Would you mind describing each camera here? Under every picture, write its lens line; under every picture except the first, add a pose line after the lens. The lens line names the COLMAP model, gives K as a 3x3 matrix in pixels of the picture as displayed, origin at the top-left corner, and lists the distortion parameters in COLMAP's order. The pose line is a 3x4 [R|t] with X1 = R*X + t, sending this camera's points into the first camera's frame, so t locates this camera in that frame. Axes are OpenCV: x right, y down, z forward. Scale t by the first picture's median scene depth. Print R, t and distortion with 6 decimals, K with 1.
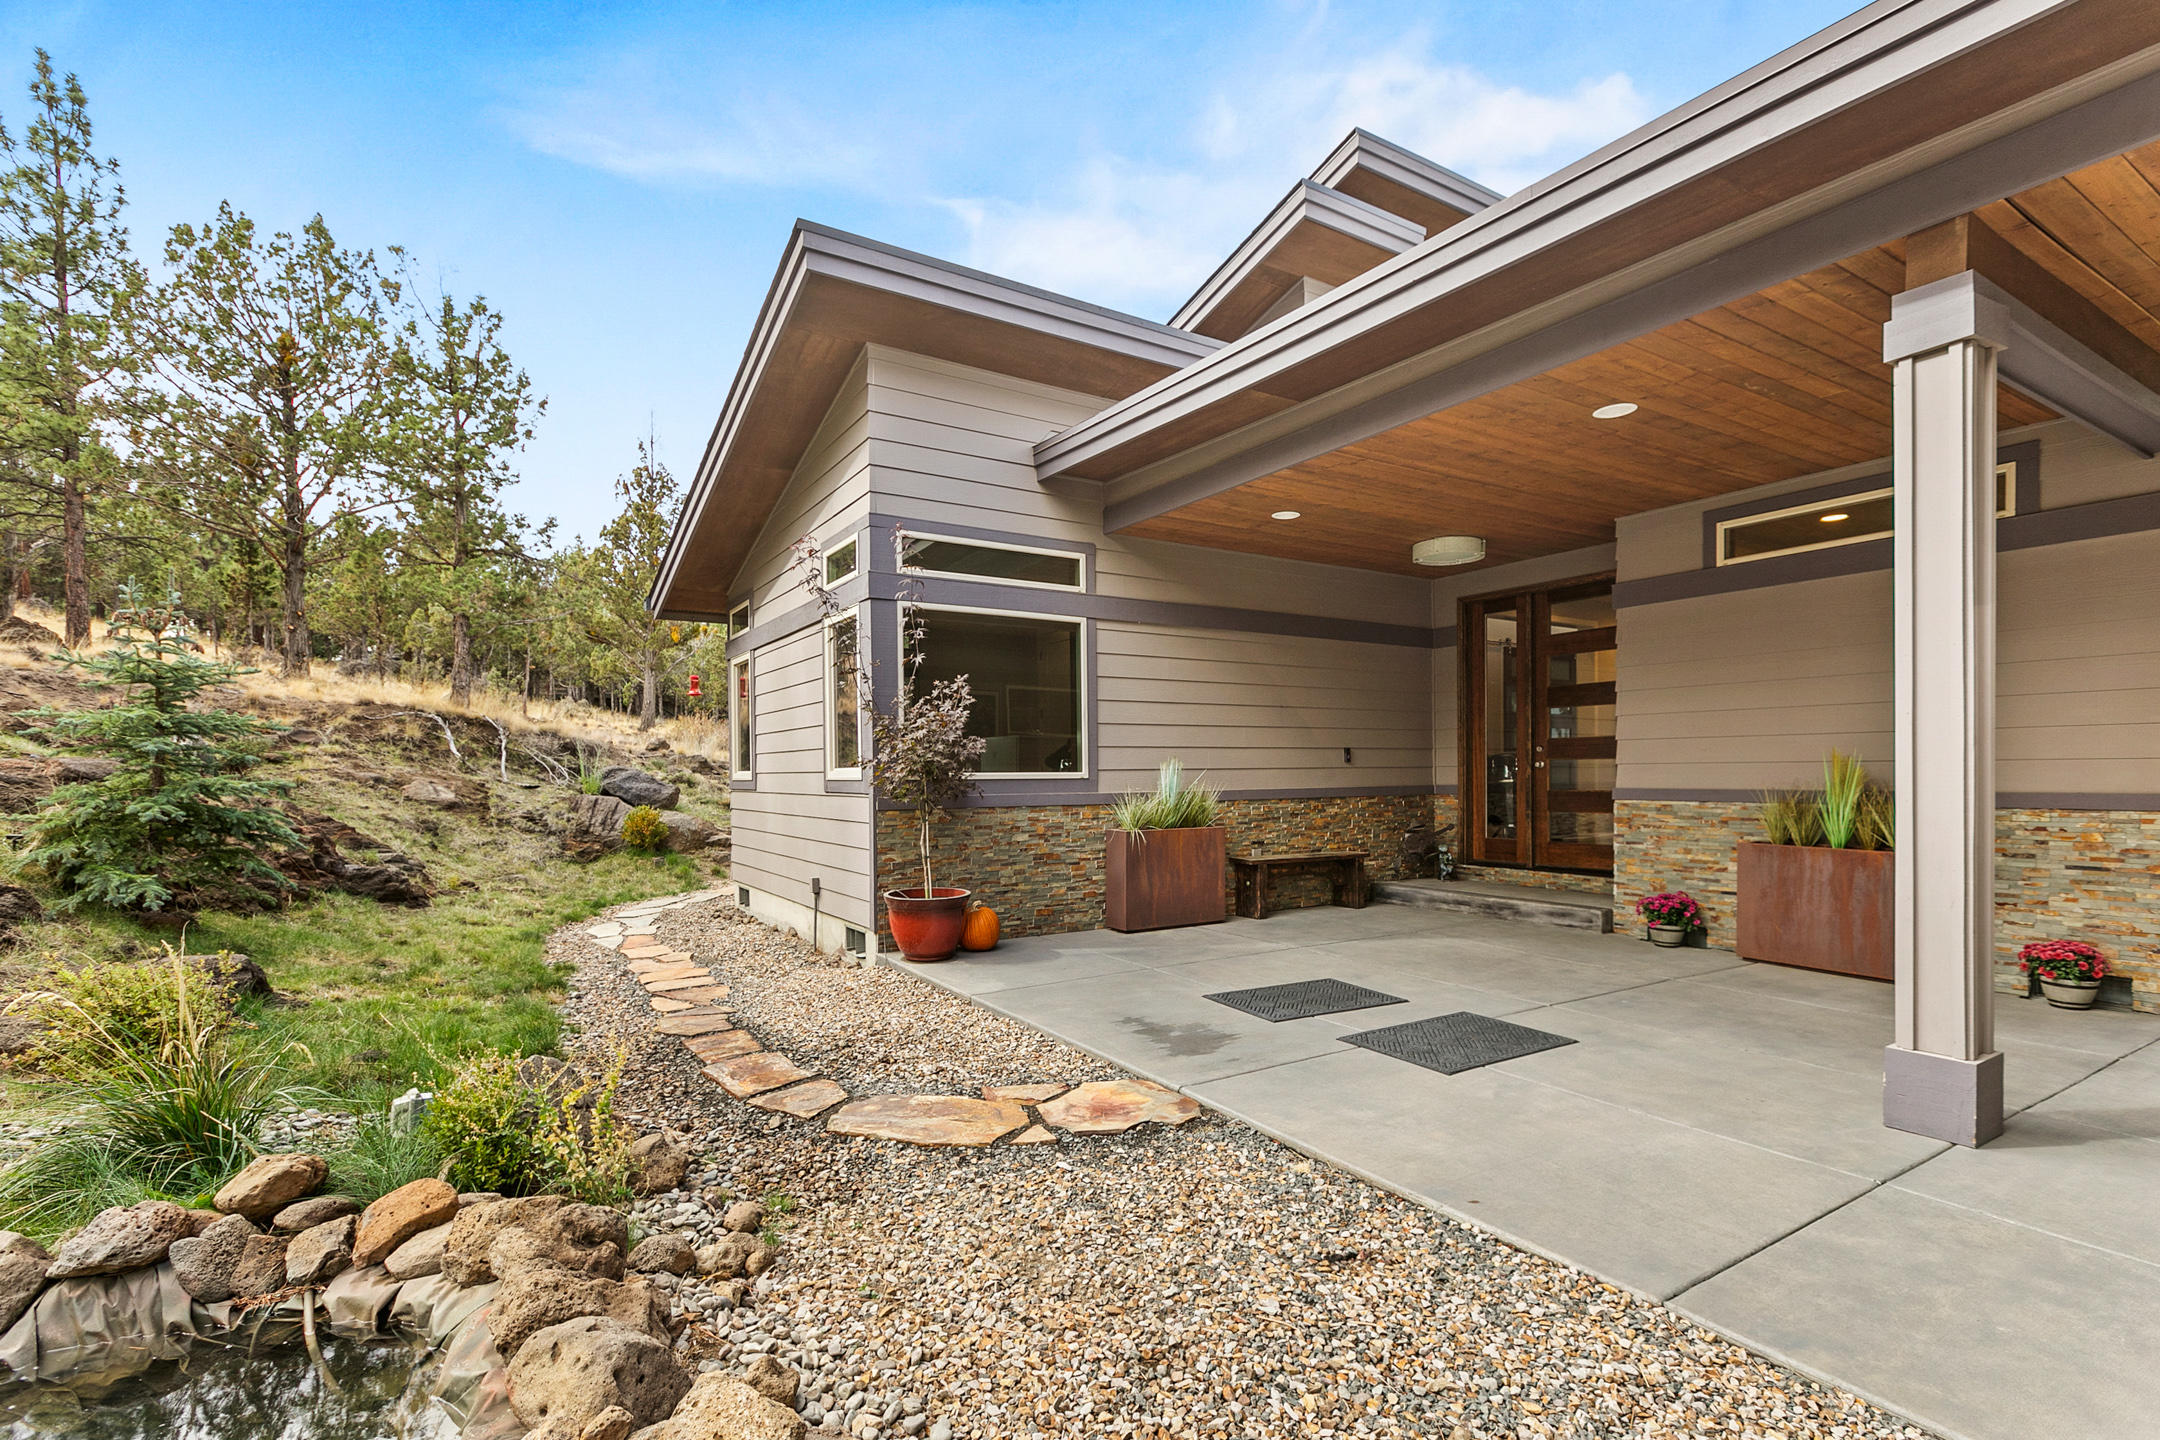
lens RADIAL K [[989.1, 0, 1070.9], [0, 989.1, 783.6], [0, 0, 1]] dist [0.003323, 0.000466]
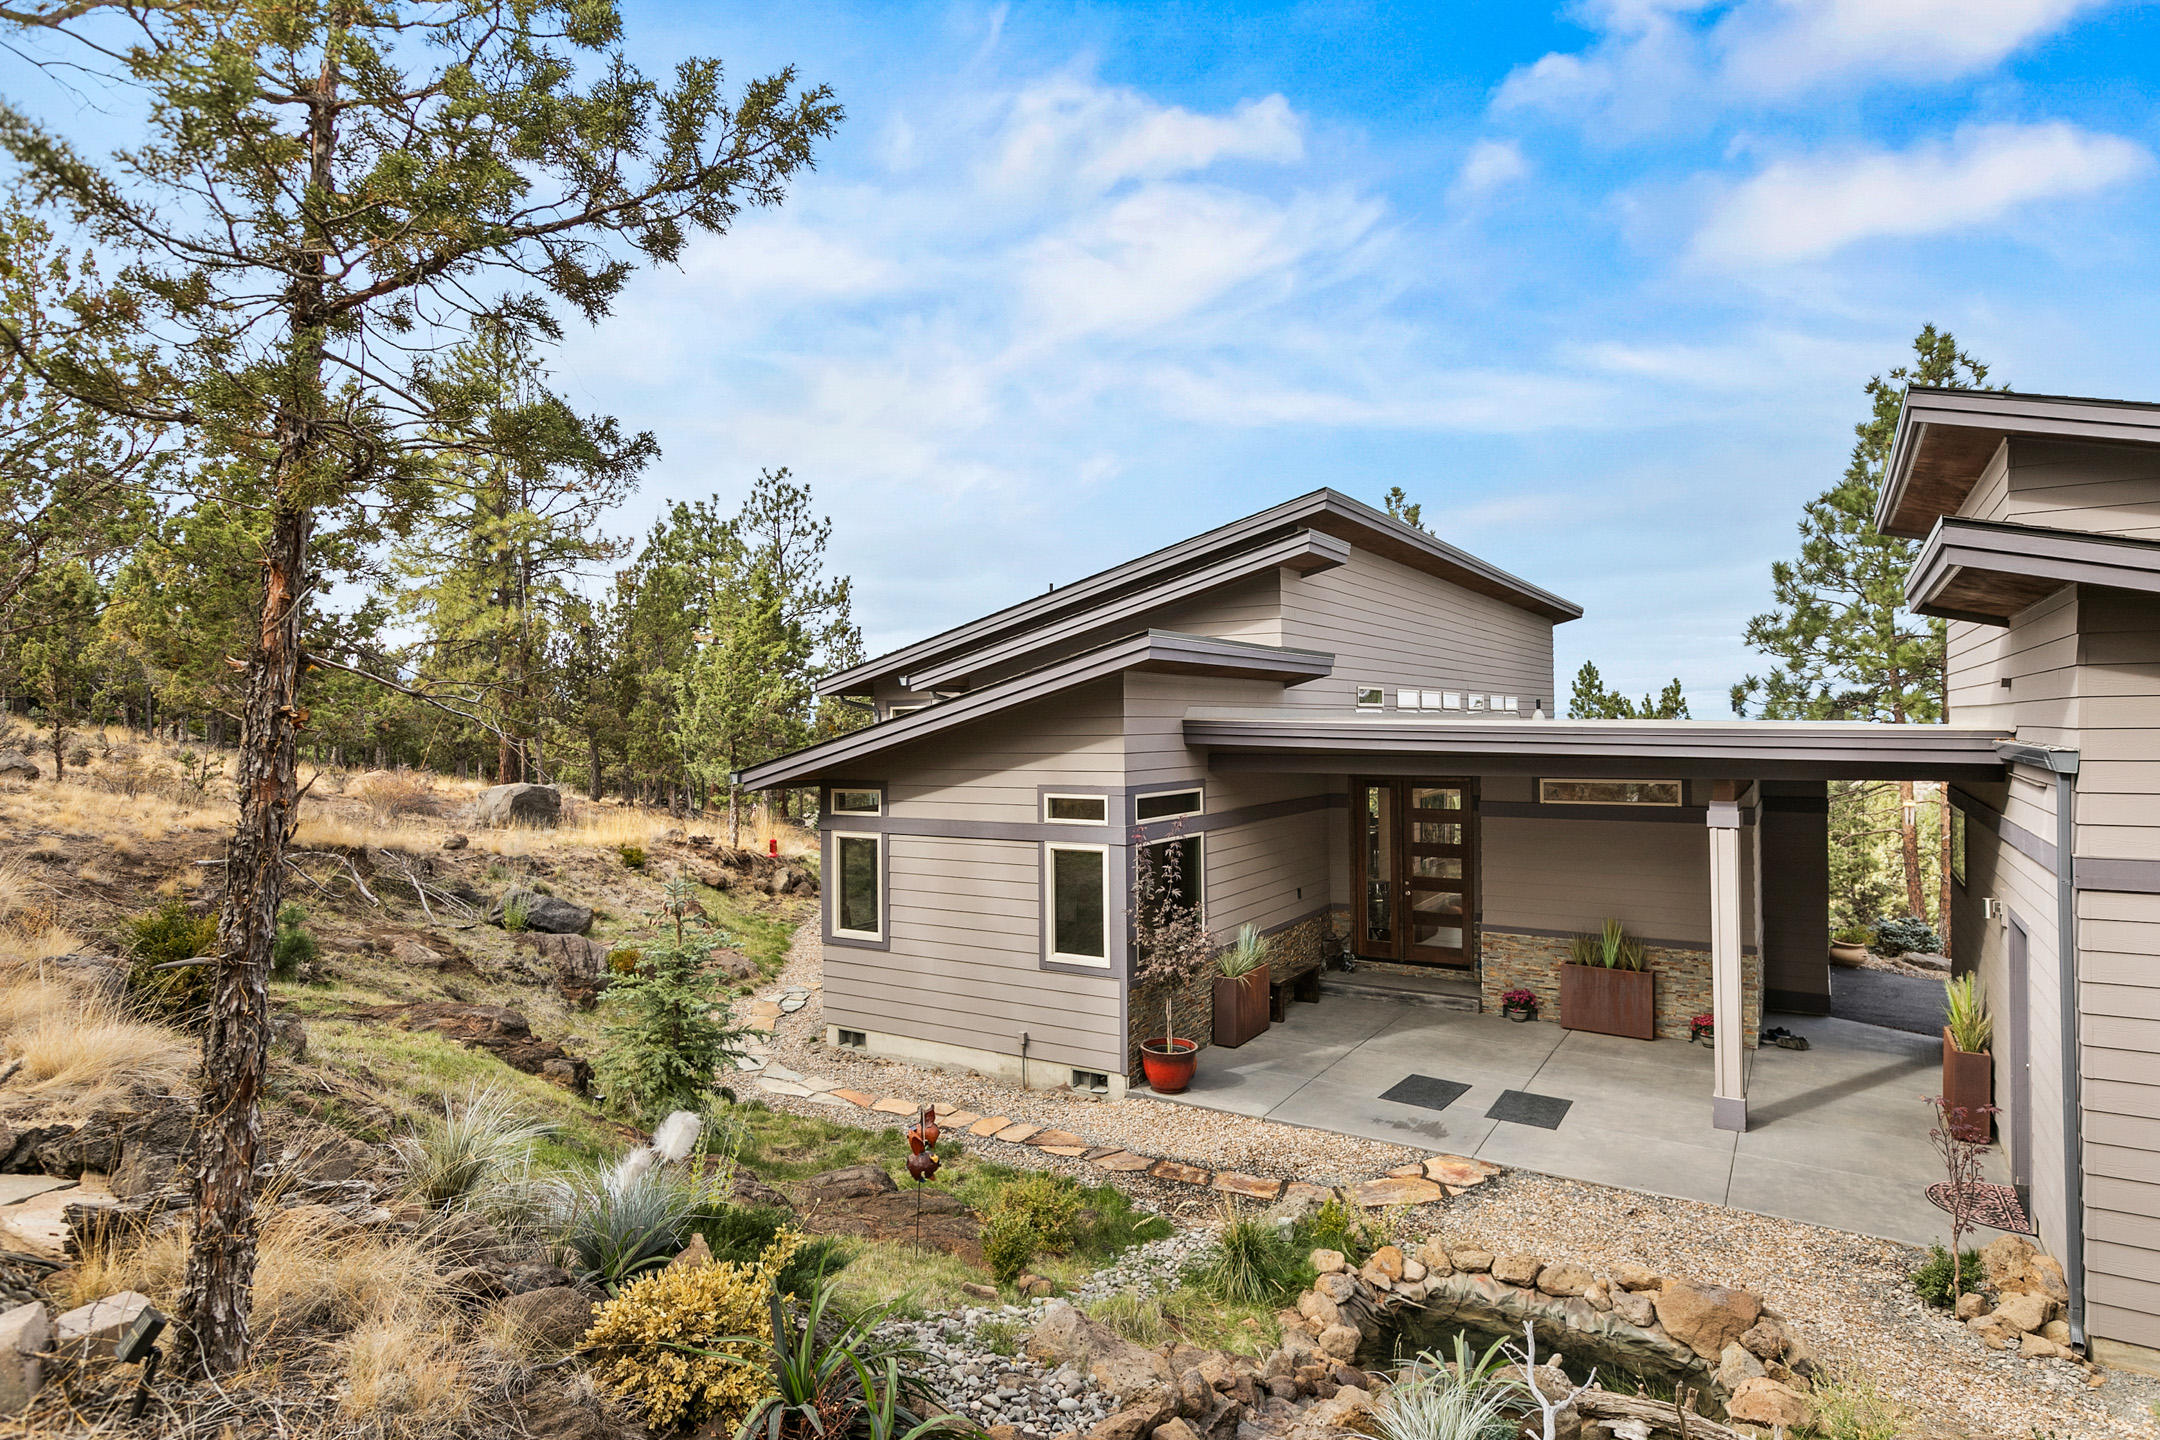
lens RADIAL K [[1161.5, 0, 1080.0], [0, 1161.5, 720.0], [0, 0, 1]] dist [0.002406, -0.000205]
pose [[0.898300, 0.002444, 0.439376, -0.993817], [0.006371, 0.999807, -0.018586, -0.333744], [-0.439337, 0.019495, 0.898111, -0.500769]]
